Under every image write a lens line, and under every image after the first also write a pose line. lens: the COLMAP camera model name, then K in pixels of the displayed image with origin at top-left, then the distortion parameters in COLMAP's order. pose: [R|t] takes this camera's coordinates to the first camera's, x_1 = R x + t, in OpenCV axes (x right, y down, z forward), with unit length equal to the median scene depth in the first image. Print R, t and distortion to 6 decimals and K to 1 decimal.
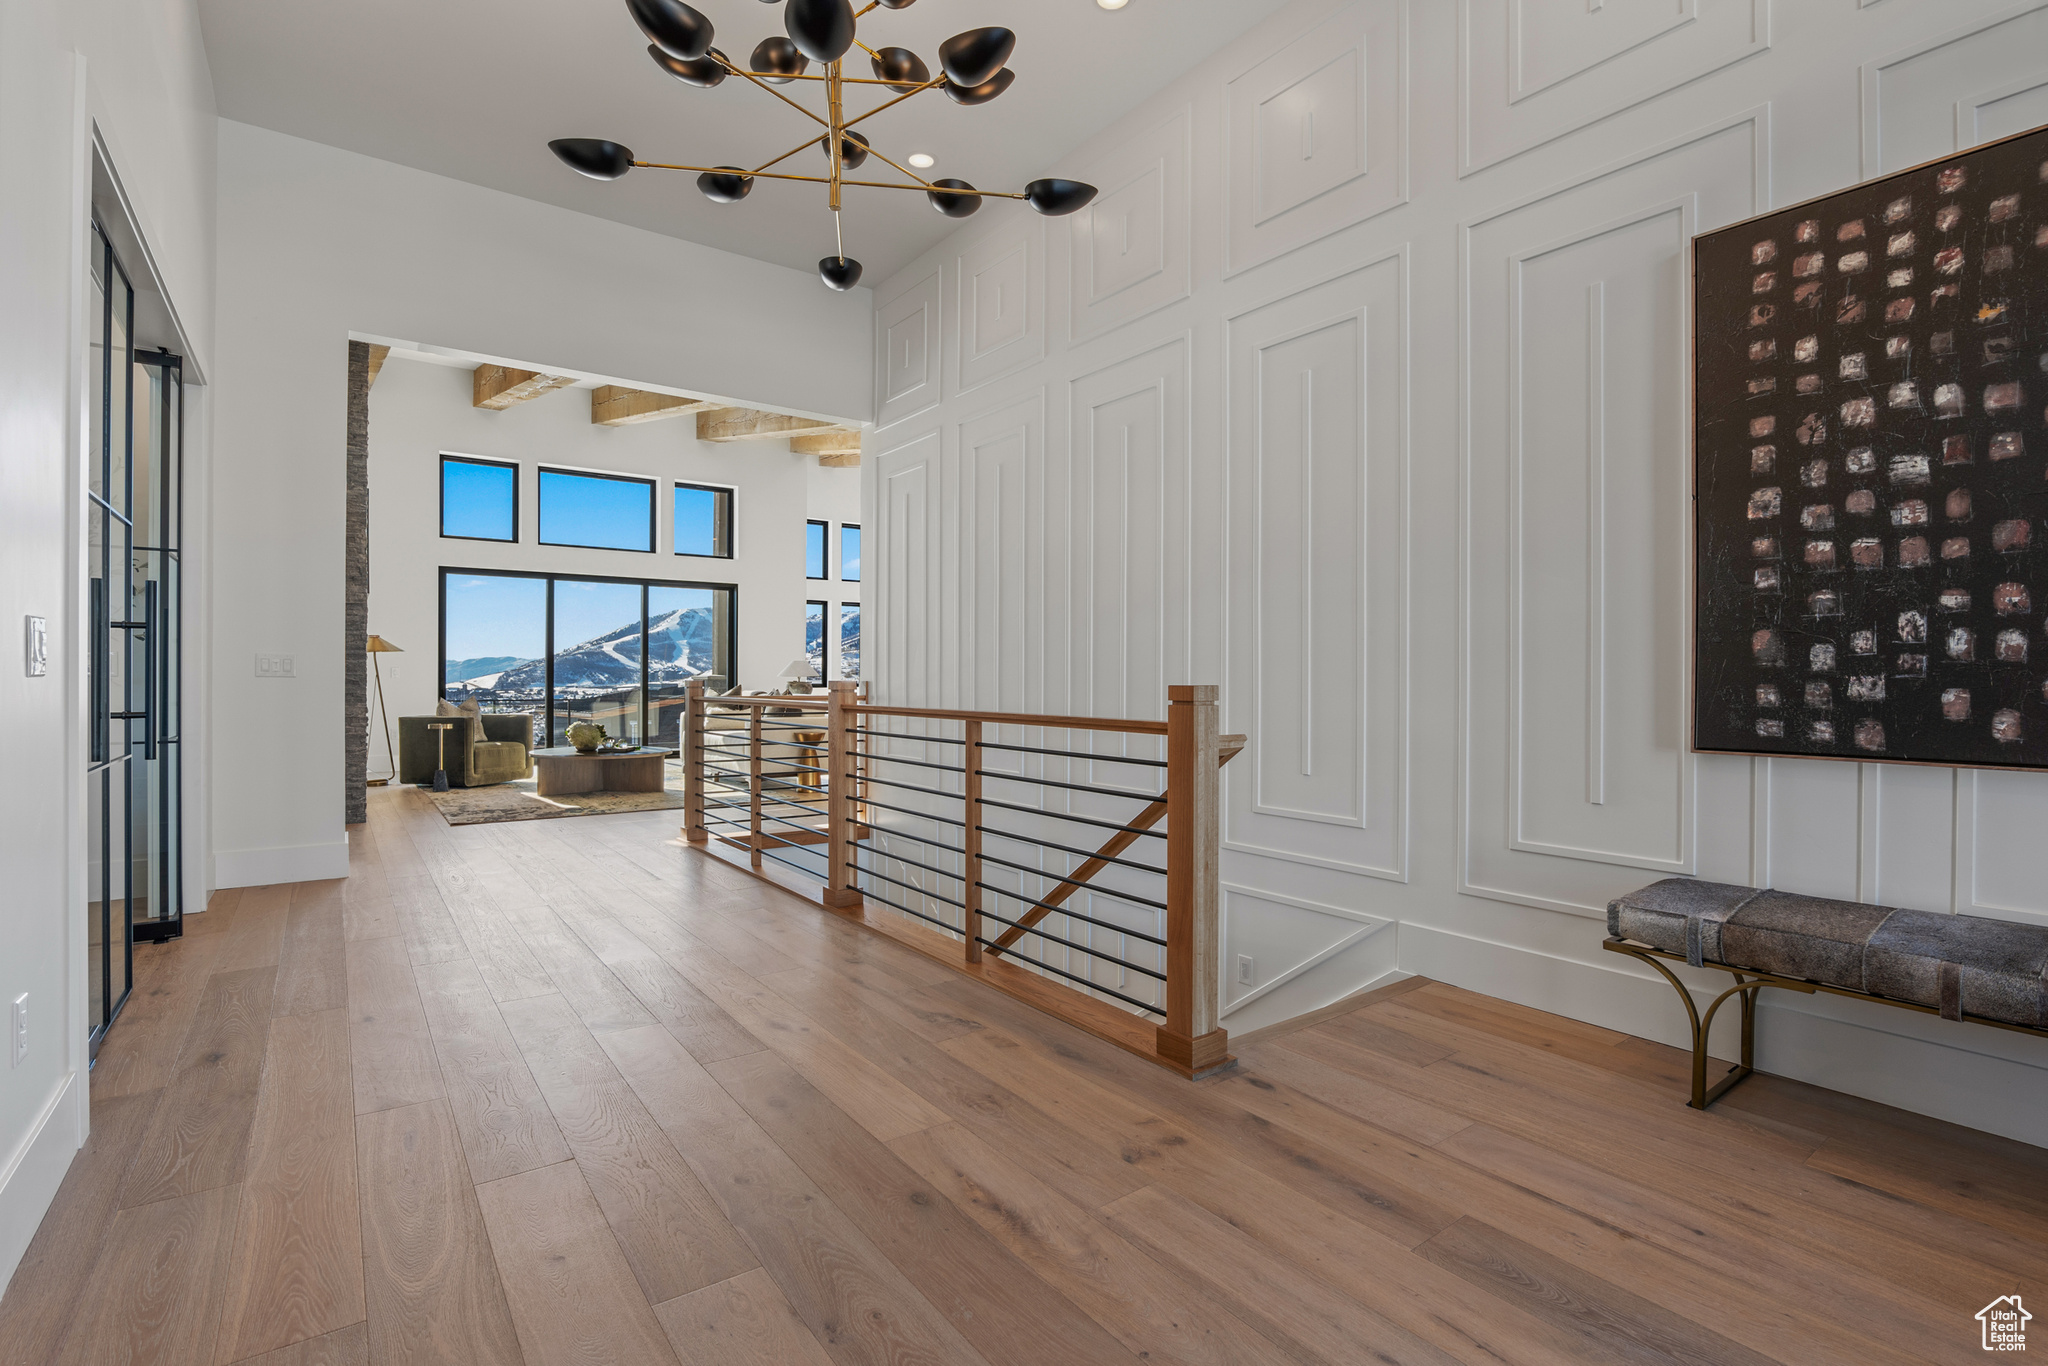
lens RADIAL K [[955.5, 0, 1014.3], [0, 955.5, 682.1], [0, 0, 1]] dist [-0.025127, 0.006270]
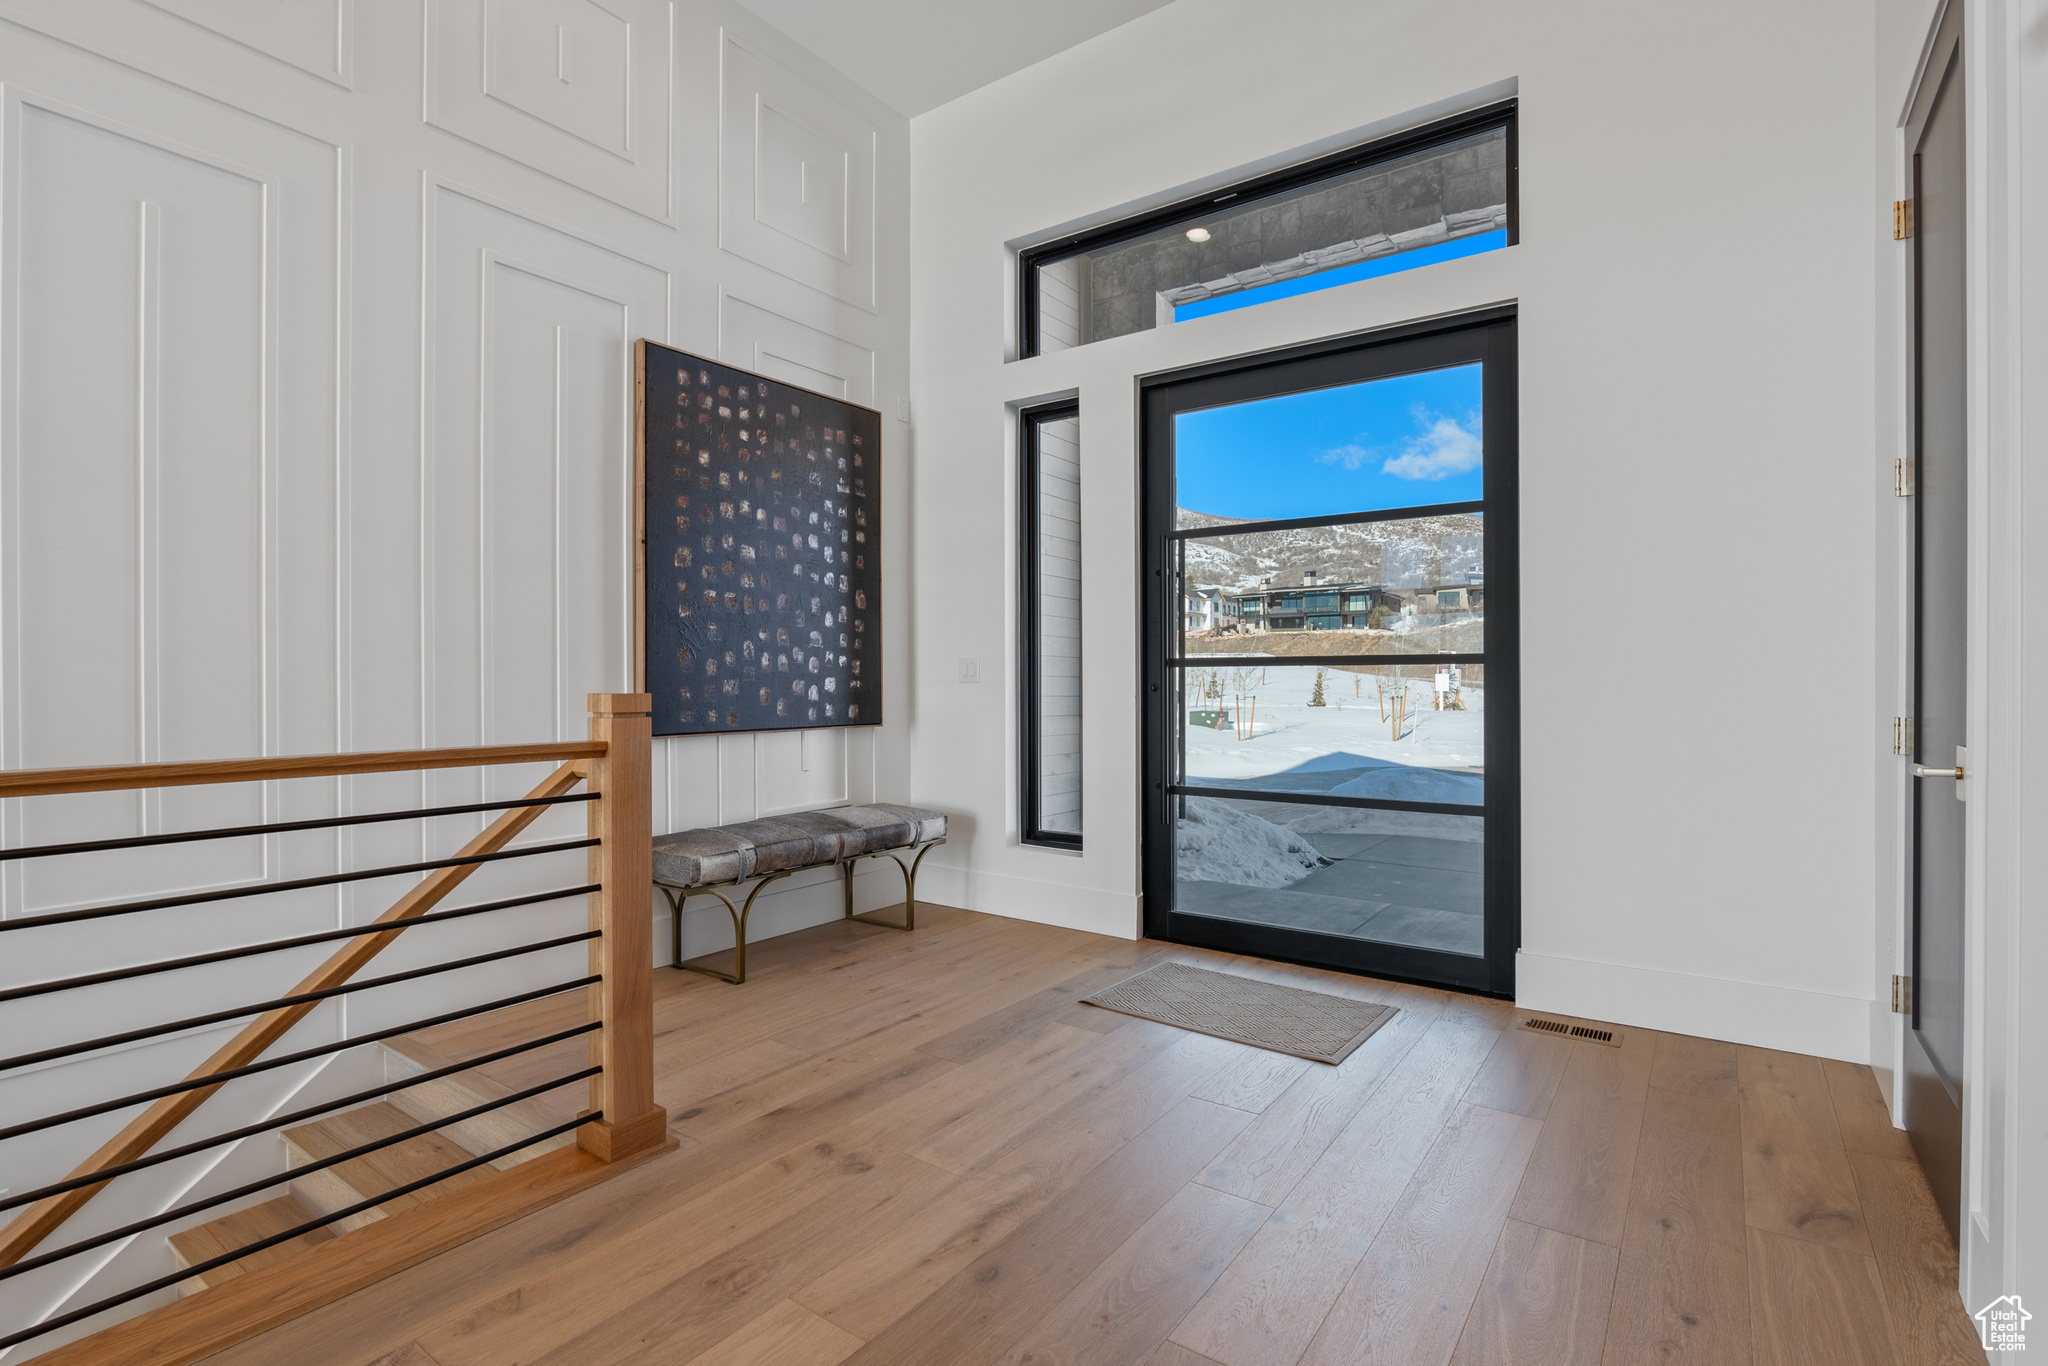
lens RADIAL K [[955.5, 0, 1062.9], [0, 955.5, 685.9], [0, 0, 1]] dist [-0.025127, 0.006270]
pose [[-0.334528, -0.008886, 0.942344, -0.794092], [0.004567, 0.999929, 0.011050, -0.011327], [-0.942375, 0.008000, -0.334464, 1.023813]]
